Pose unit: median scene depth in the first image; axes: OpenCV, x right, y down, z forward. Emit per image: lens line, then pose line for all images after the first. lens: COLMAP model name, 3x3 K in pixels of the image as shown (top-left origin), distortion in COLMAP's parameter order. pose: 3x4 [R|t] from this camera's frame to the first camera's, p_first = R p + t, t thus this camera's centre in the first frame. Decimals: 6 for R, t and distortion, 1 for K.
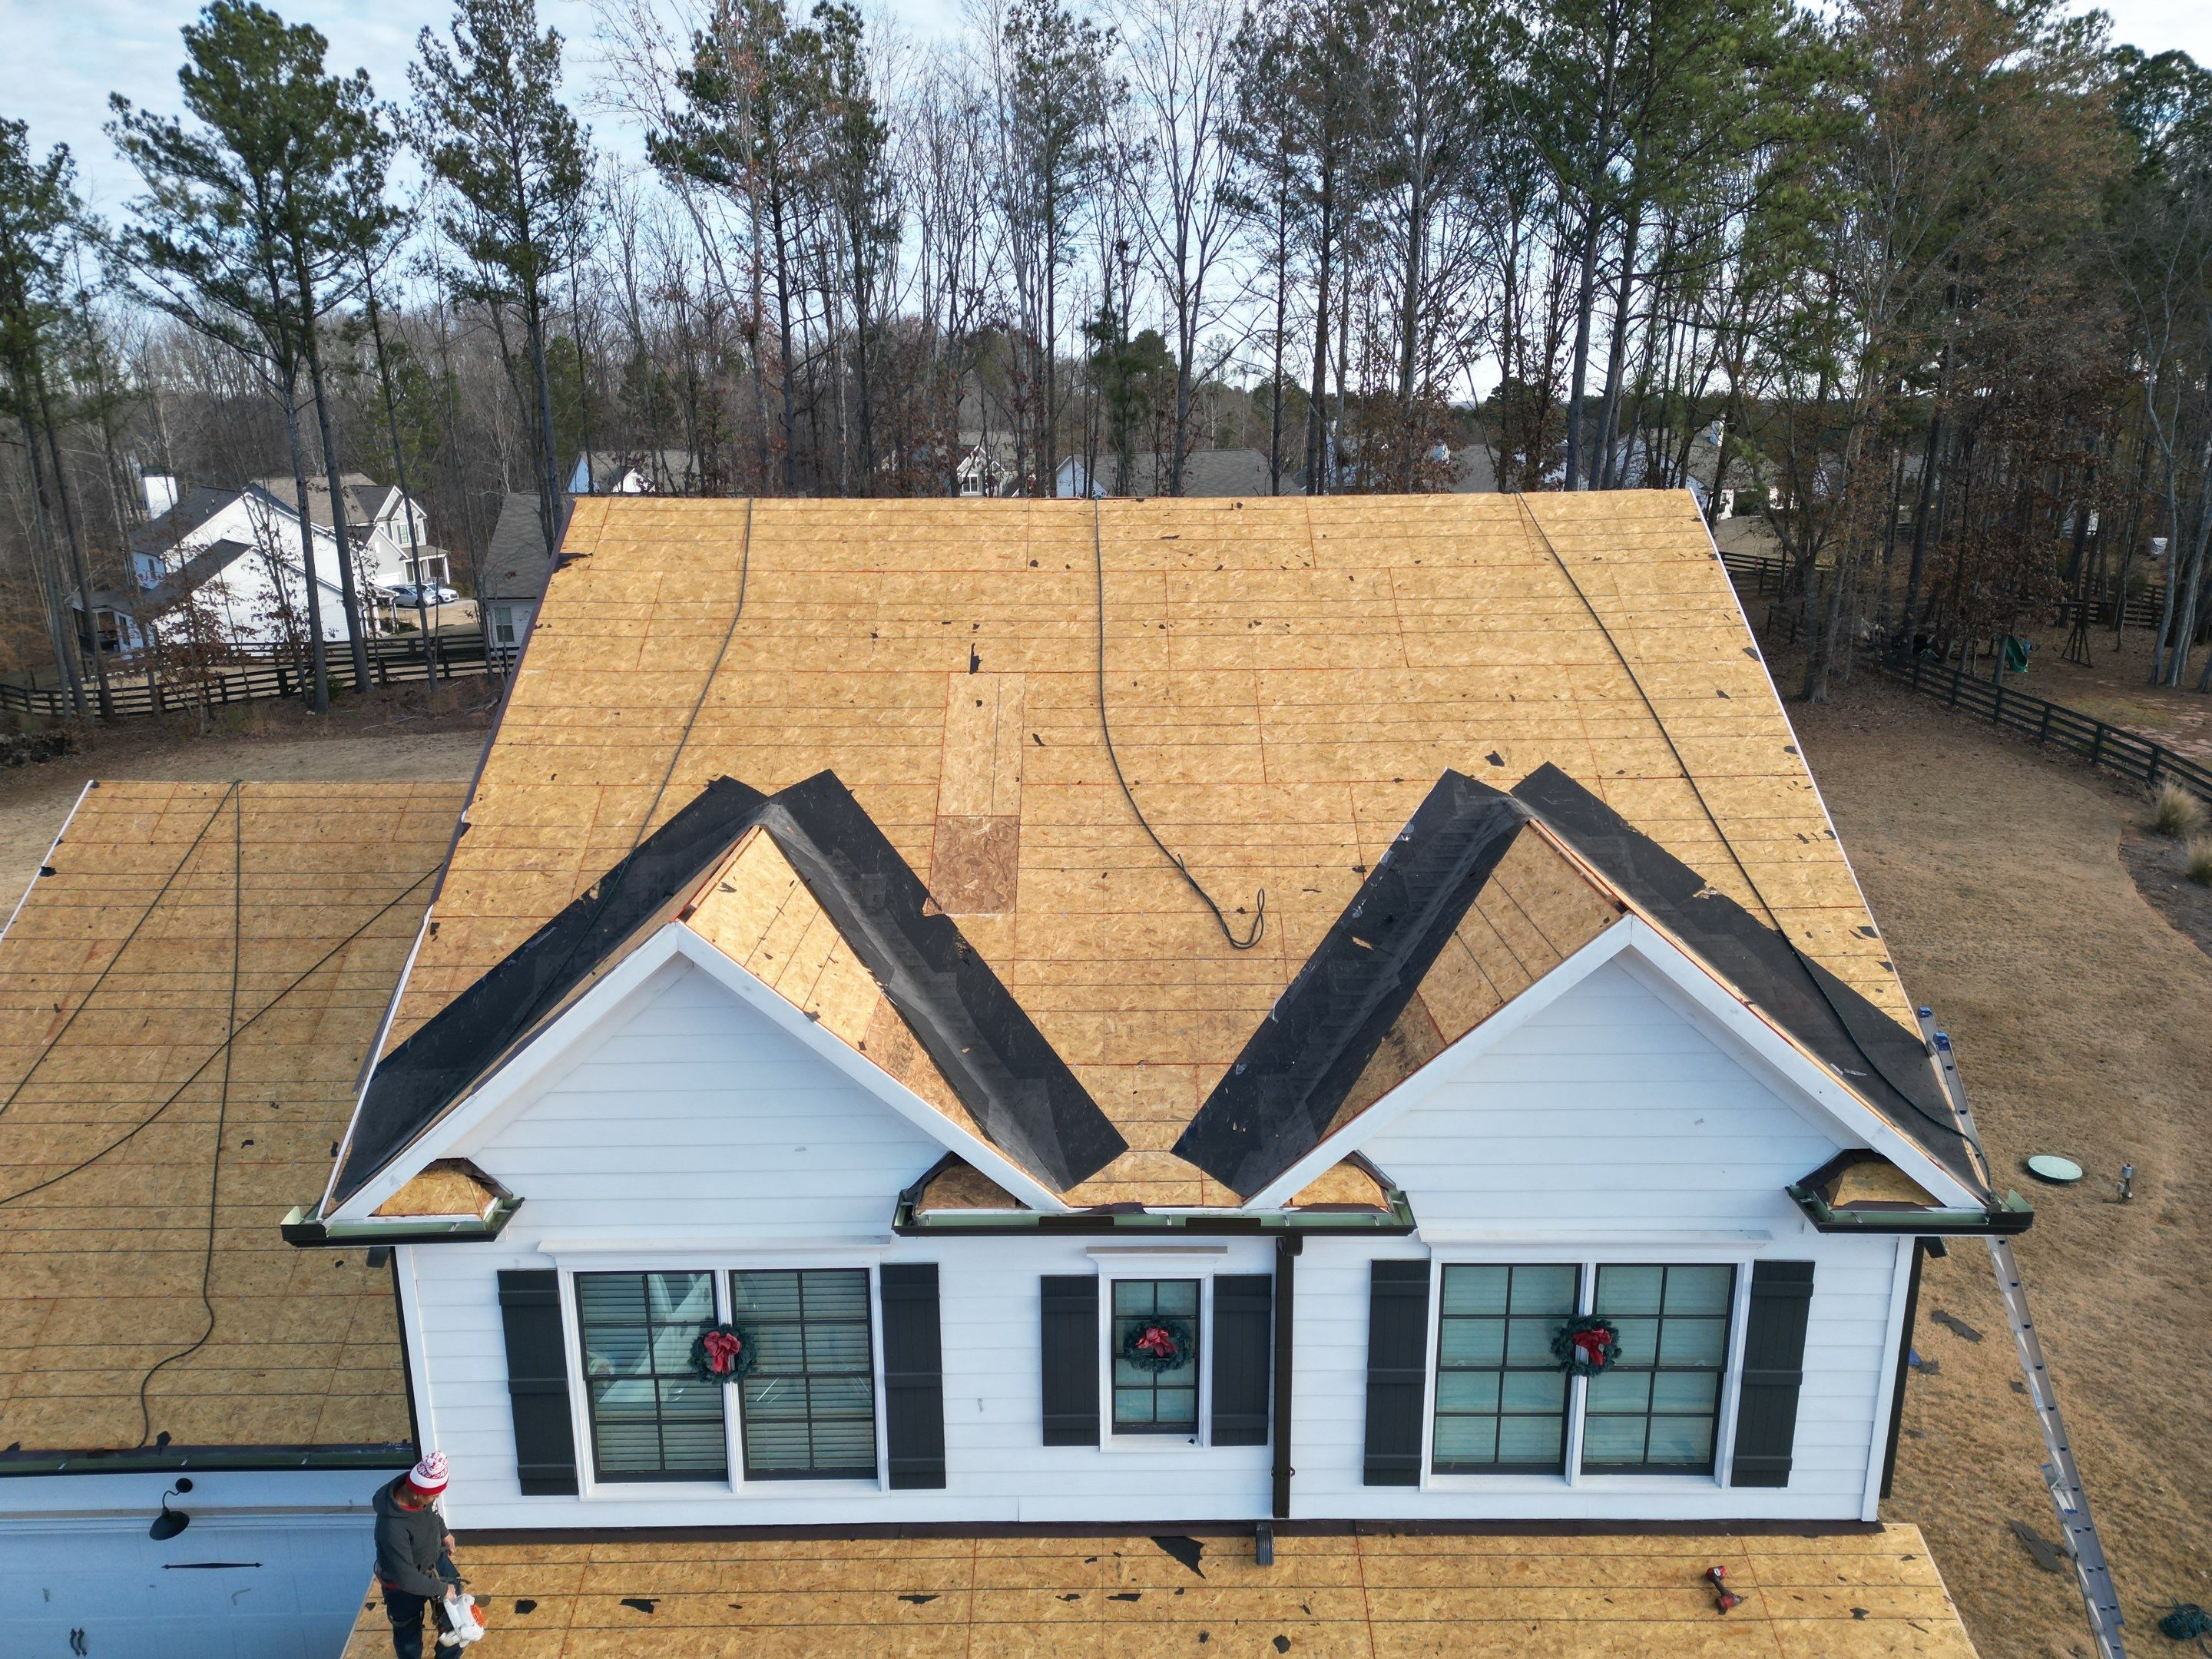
lens RADIAL K [[1536.3, 0, 1112.0], [0, 1536.3, 830.6], [0, 0, 1]] dist [0.071442, -0.054496]
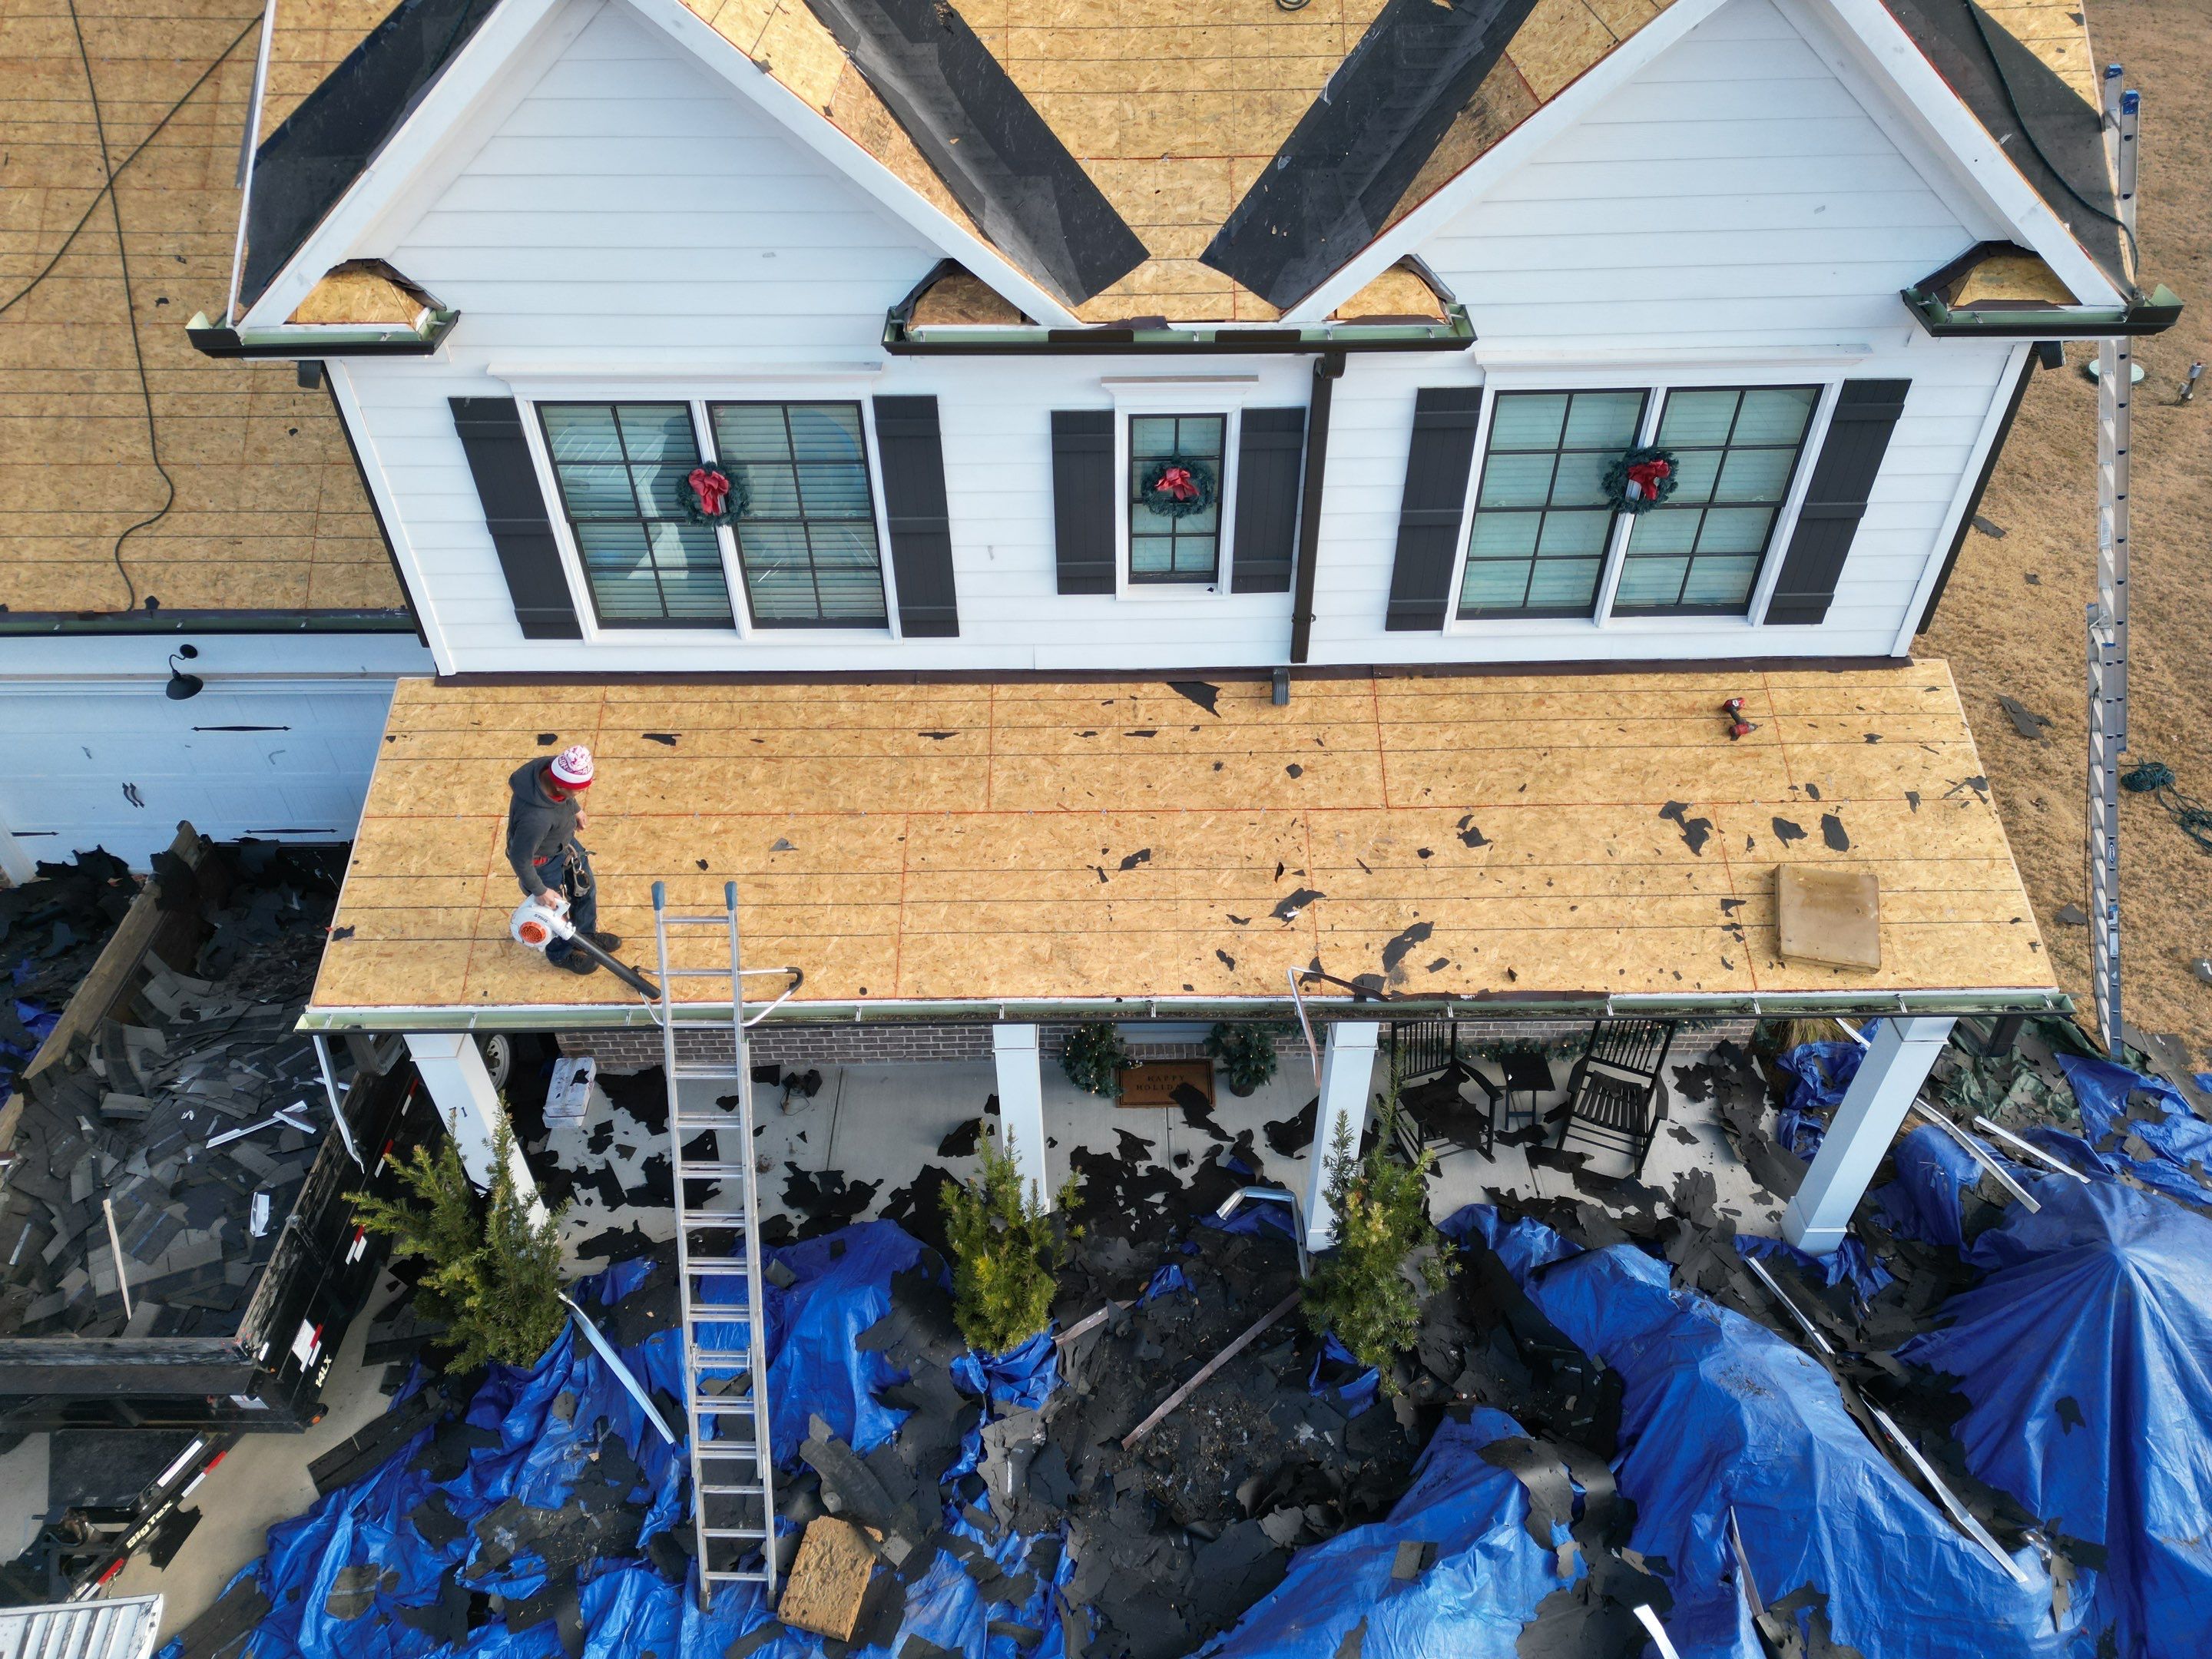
lens RADIAL K [[1536.3, 0, 1114.4], [0, 1536.3, 837.7], [0, 0, 1]] dist [0.071442, -0.054496]
pose [[0.999988, -0.003938, 0.002973, -0.012339], [0.002209, 0.896050, 0.443948, 0.107424], [-0.004412, -0.443936, 0.896047, 0.074522]]
